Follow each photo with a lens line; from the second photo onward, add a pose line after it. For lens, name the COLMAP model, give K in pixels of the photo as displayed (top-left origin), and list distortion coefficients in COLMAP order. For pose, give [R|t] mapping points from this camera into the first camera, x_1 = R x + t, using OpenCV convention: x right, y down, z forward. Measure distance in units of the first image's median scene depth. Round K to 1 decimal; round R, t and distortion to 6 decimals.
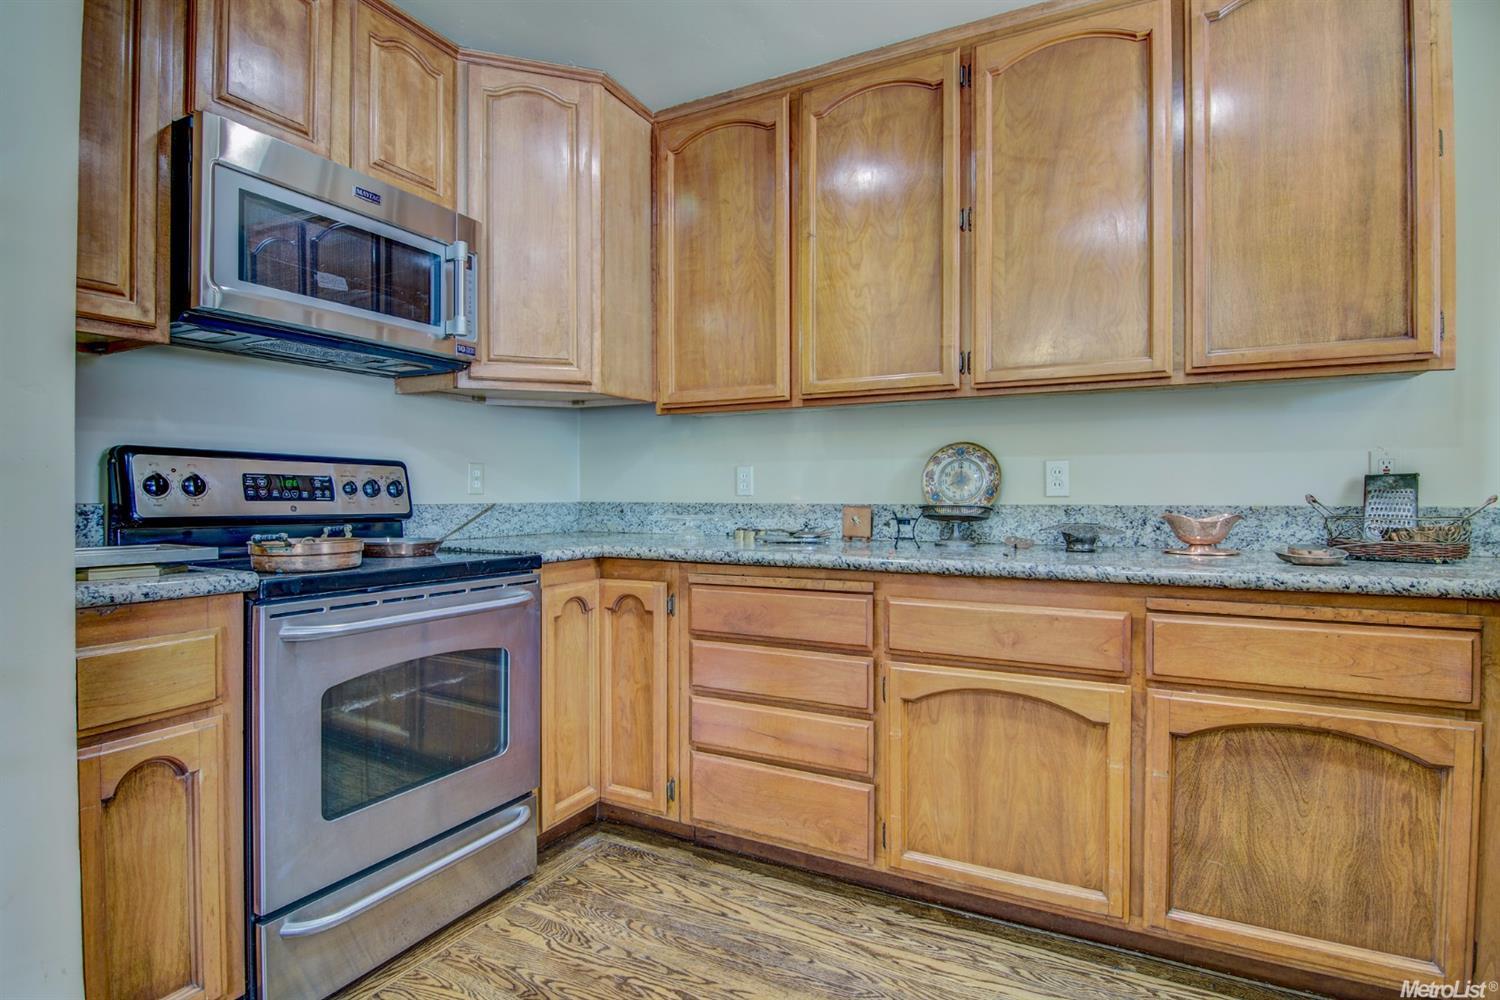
lens RADIAL K [[747.5, 0, 744.2], [0, 747.5, 496.0], [0, 0, 1]] dist [-0.004905, -0.008595]
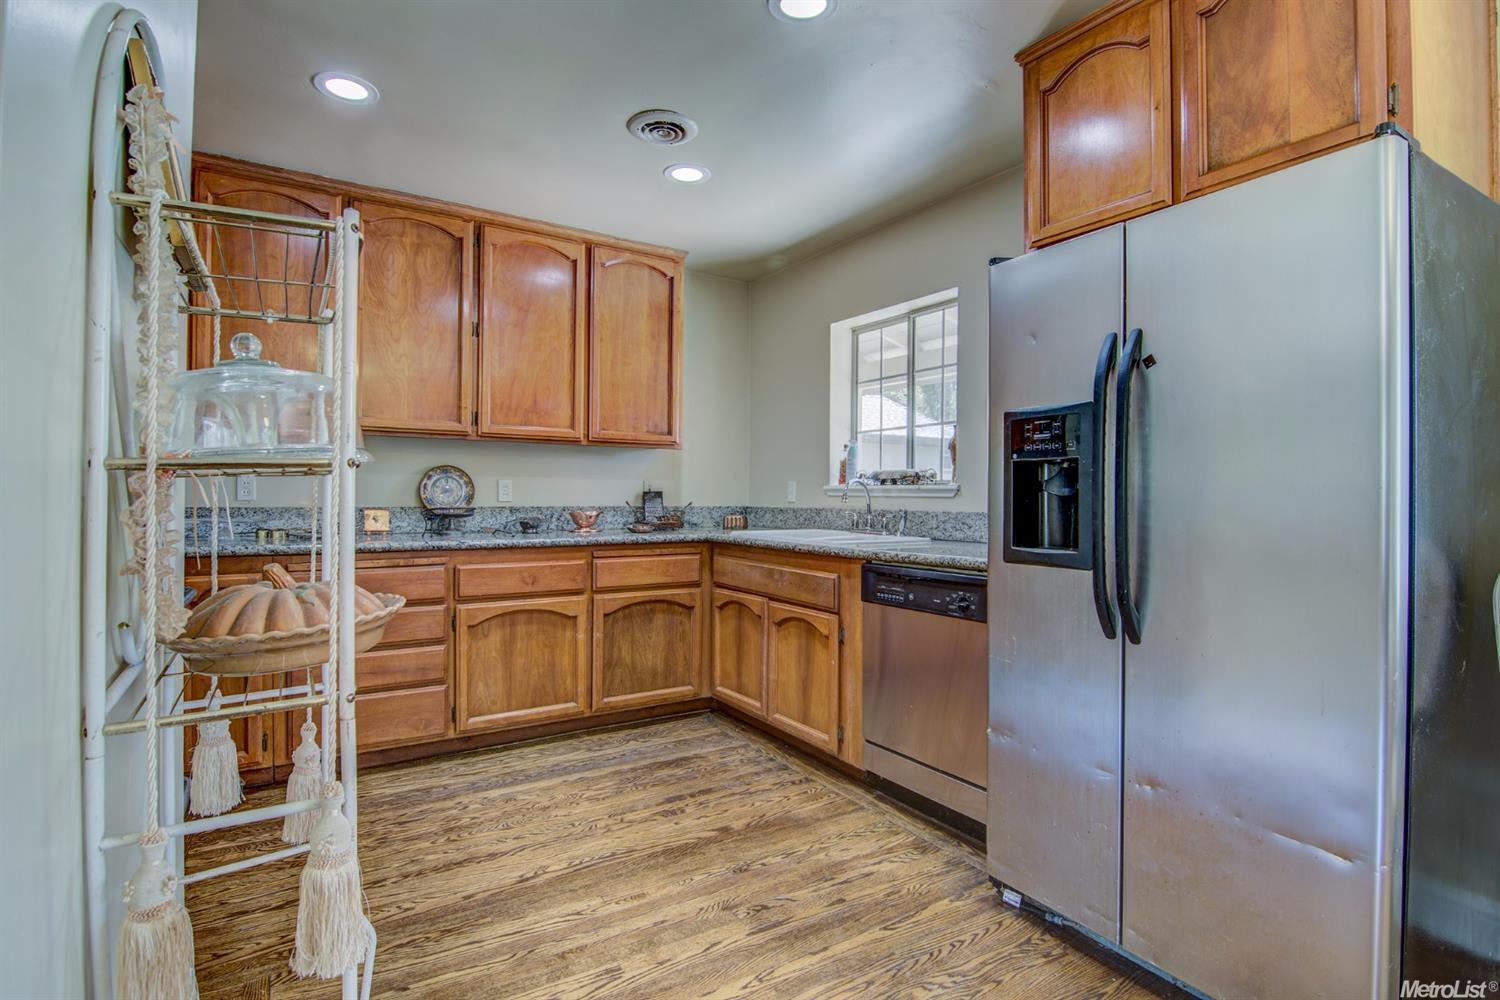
lens RADIAL K [[747.5, 0, 750.7], [0, 747.5, 494.7], [0, 0, 1]] dist [-0.004905, -0.008595]
pose [[0.492402, 0.005019, 0.870353, -0.926896], [-0.005464, 0.999981, -0.002676, -0.016190], [-0.870351, -0.003438, 0.492420, -0.353909]]
